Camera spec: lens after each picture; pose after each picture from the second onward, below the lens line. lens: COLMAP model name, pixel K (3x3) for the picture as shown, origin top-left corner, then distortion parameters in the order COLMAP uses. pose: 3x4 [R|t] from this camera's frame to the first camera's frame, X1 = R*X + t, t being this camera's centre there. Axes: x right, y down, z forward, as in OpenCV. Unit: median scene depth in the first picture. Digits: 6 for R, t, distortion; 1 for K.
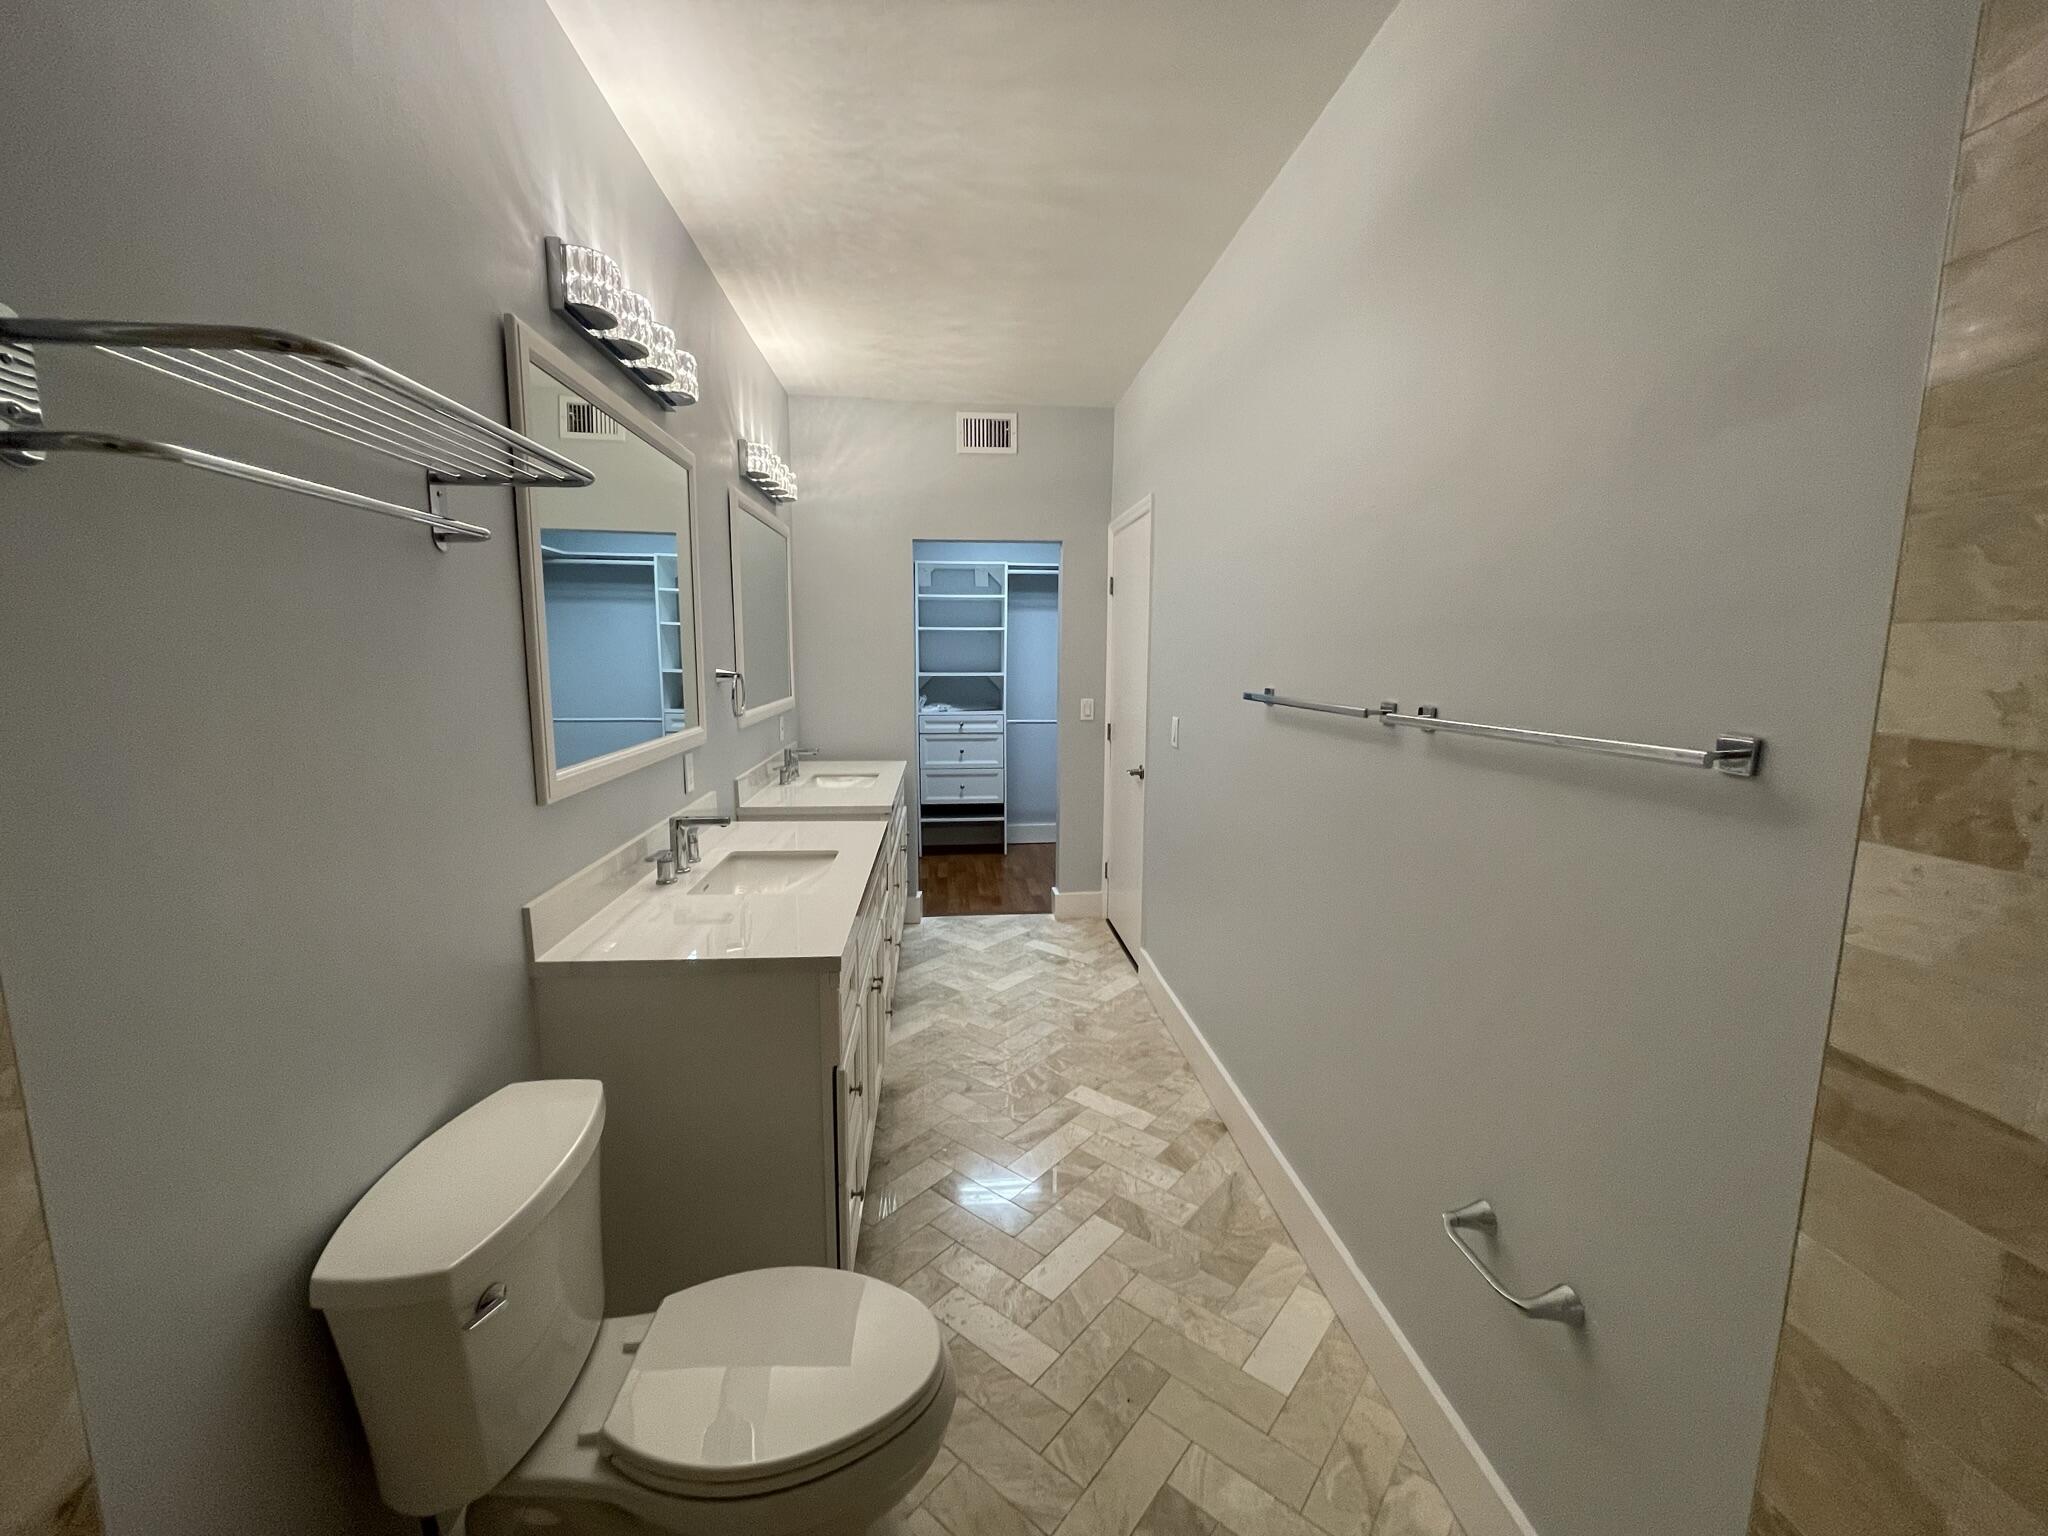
lens RADIAL K [[829.9, 0, 1013.9], [0, 829.9, 771.9], [0, 0, 1]] dist [-0.005163, 0.002897]
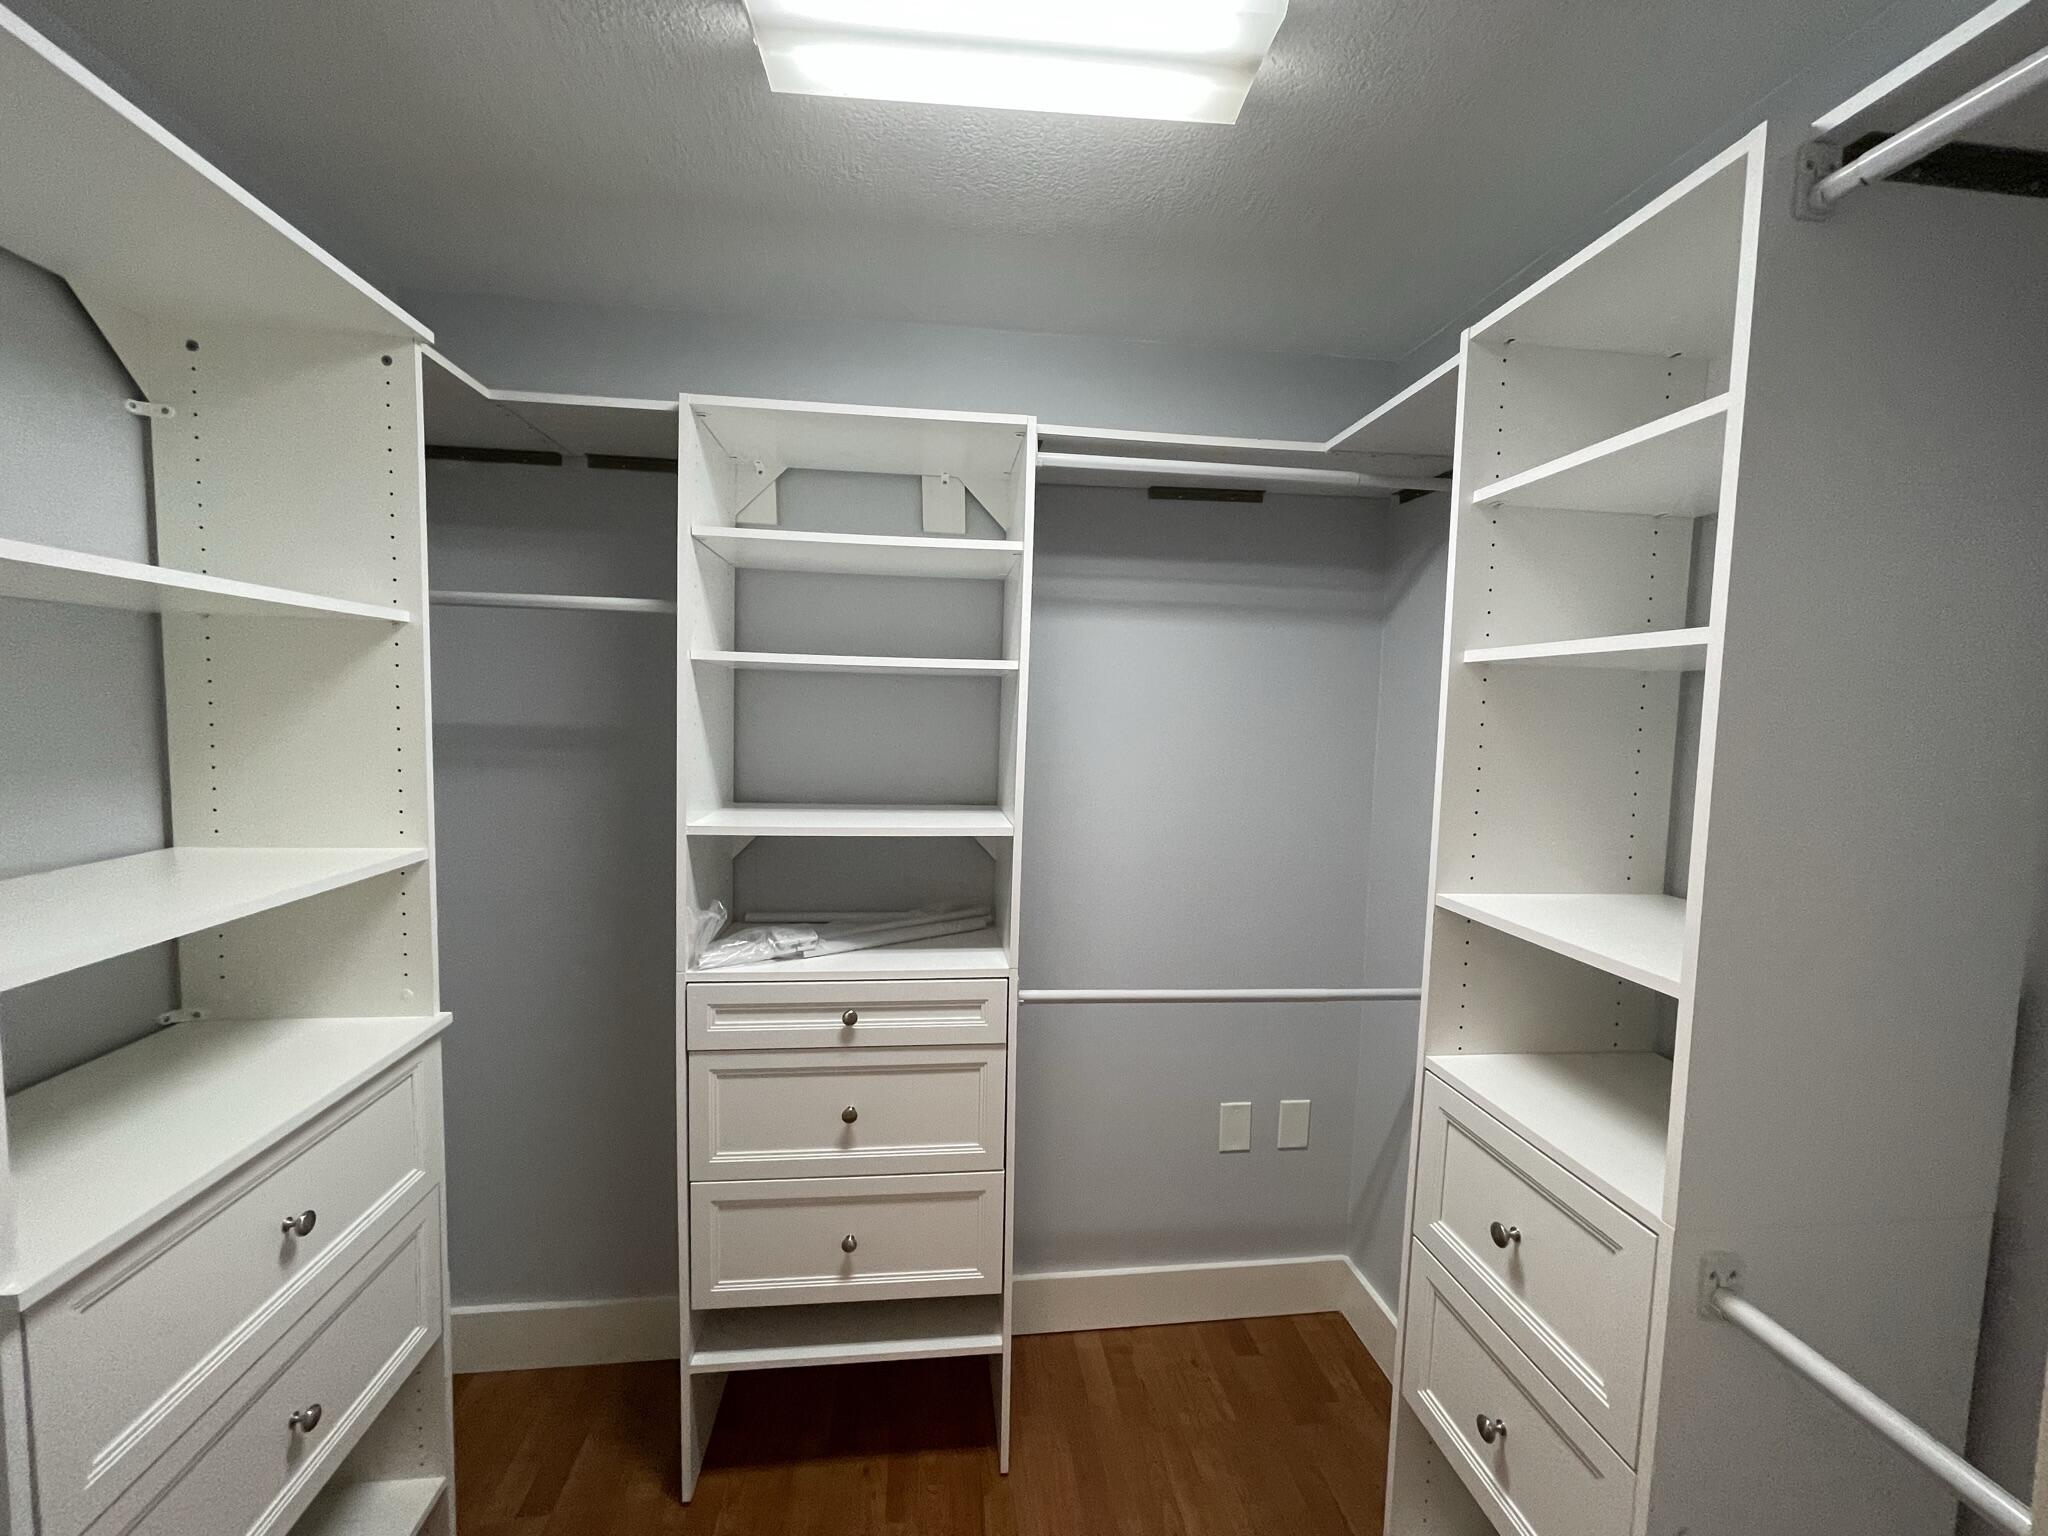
lens RADIAL K [[829.9, 0, 1029.8], [0, 829.9, 762.0], [0, 0, 1]] dist [-0.005163, 0.002897]
pose [[0.999686, 0.023864, -0.007586, -0.004831], [-0.024324, 0.997396, -0.067892, -0.121515], [0.005947, 0.068055, 0.997664, 0.720953]]
